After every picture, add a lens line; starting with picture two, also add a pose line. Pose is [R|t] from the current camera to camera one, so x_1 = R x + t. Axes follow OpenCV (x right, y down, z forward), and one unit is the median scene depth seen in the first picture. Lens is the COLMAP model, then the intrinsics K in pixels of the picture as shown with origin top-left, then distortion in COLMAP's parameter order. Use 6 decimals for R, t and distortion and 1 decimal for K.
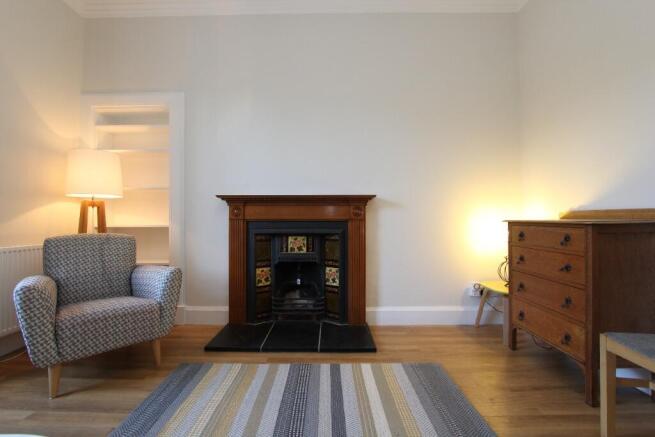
lens RADIAL K [[300.2, 0, 324.8], [0, 300.2, 219.1], [0, 0, 1]] dist [-0.016642, 0.000363]
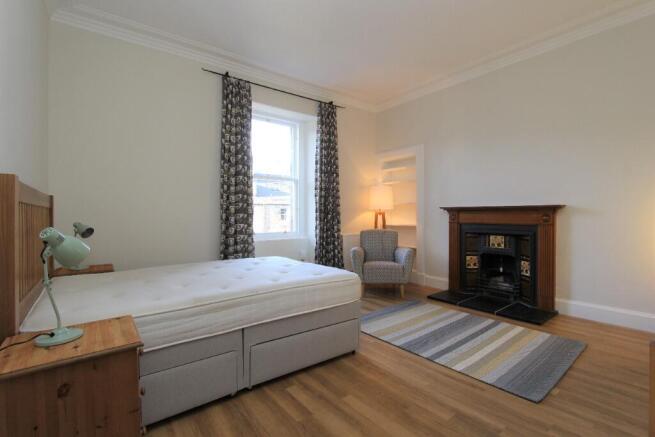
lens RADIAL K [[300.2, 0, 324.8], [0, 300.2, 219.1], [0, 0, 1]] dist [-0.016642, 0.000363]
pose [[0.617862, 0.010250, -0.786219, 0.497367], [0.012109, 0.999672, 0.022549, -0.058035], [0.786193, -0.023452, 0.617536, -0.454912]]
